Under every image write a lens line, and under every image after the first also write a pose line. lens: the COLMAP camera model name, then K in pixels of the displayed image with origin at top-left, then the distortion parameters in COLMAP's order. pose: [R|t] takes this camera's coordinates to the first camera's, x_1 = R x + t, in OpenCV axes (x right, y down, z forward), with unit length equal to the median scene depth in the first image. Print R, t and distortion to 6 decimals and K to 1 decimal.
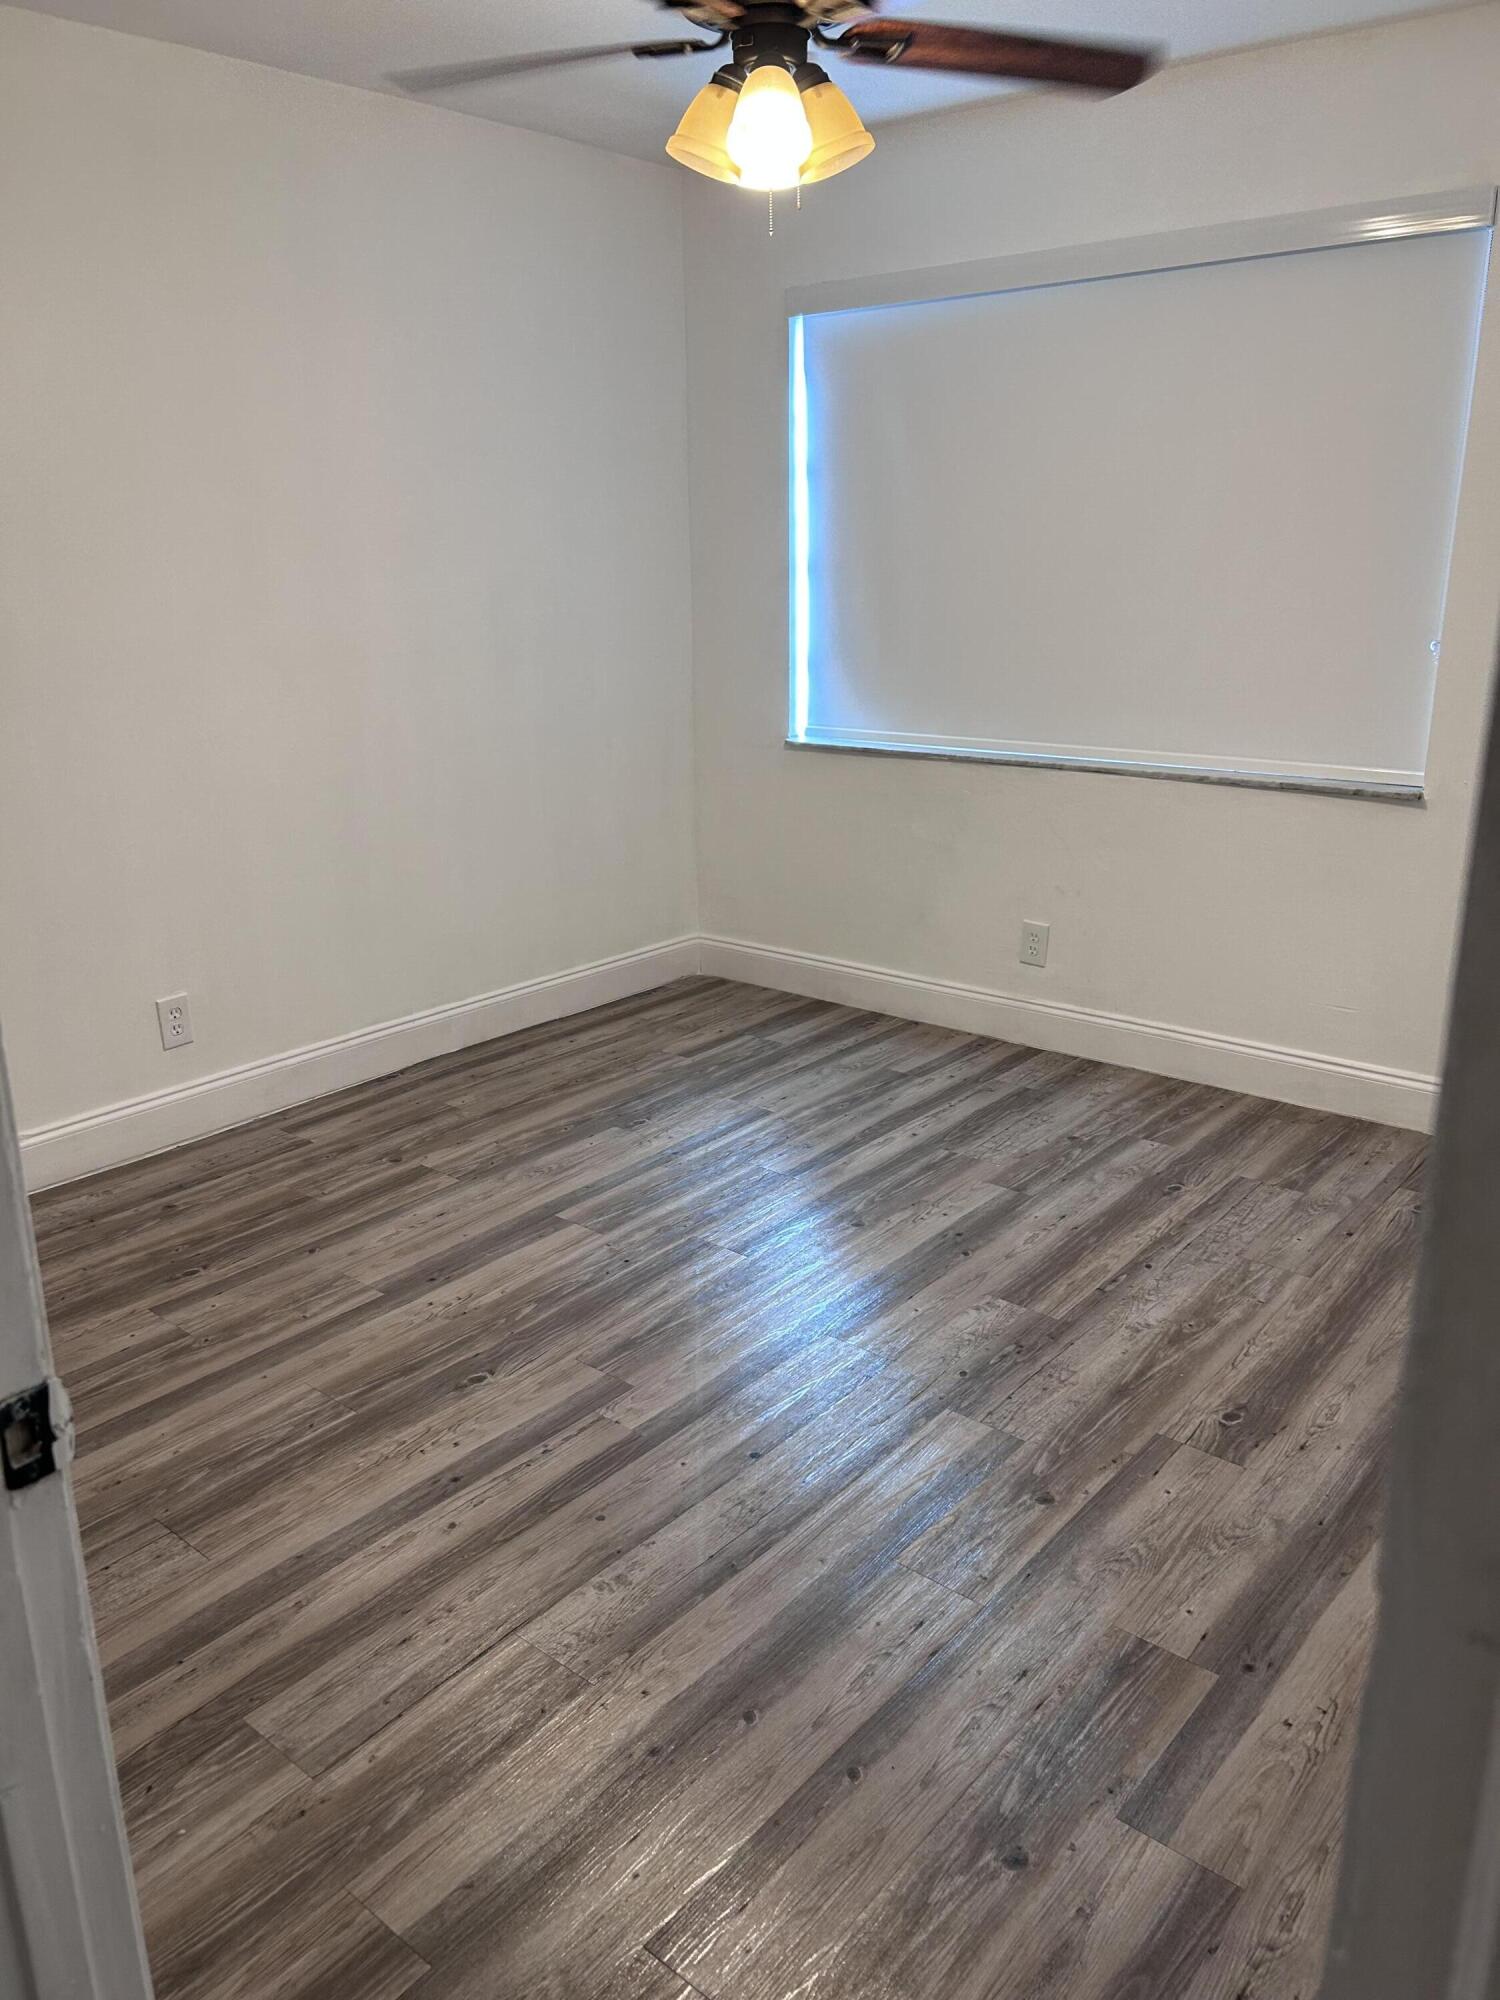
lens RADIAL K [[1507.2, 0, 748.5], [0, 1507.2, 1001.0], [0, 0, 1]] dist [0.043935, -0.043385]
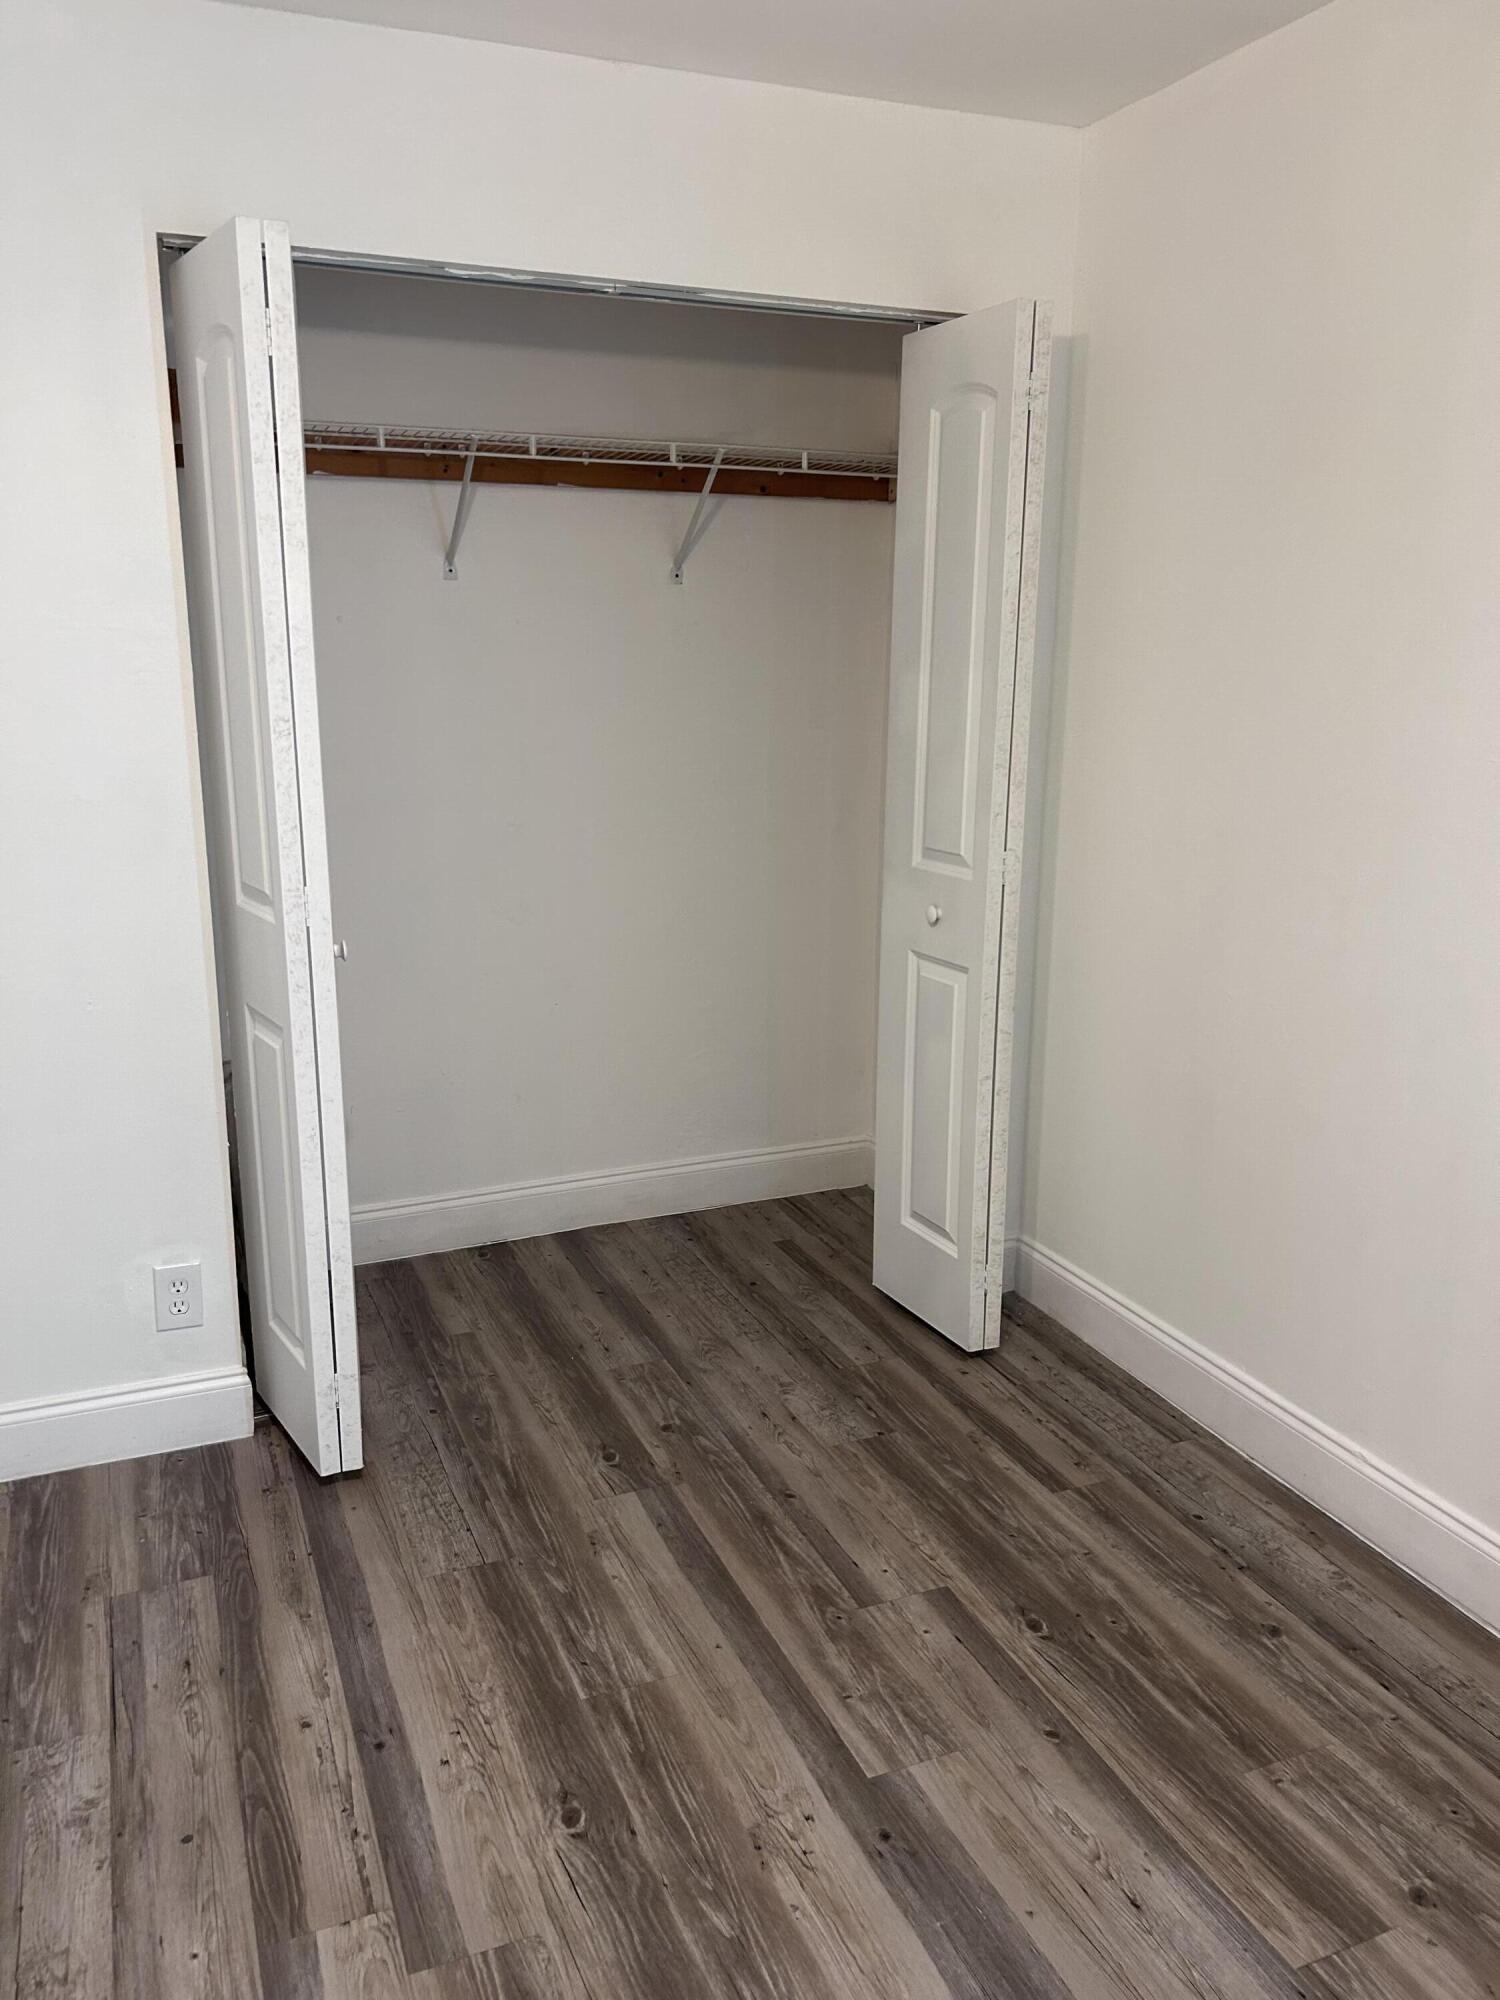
lens RADIAL K [[1507.2, 0, 745.6], [0, 1507.2, 1000.0], [0, 0, 1]] dist [0.043935, -0.043385]
pose [[-0.472148, 0.200900, -0.858321, 0.328086], [-0.254738, 0.901048, 0.351029, -0.379687], [0.843910, 0.384385, -0.374251, 1.205478]]
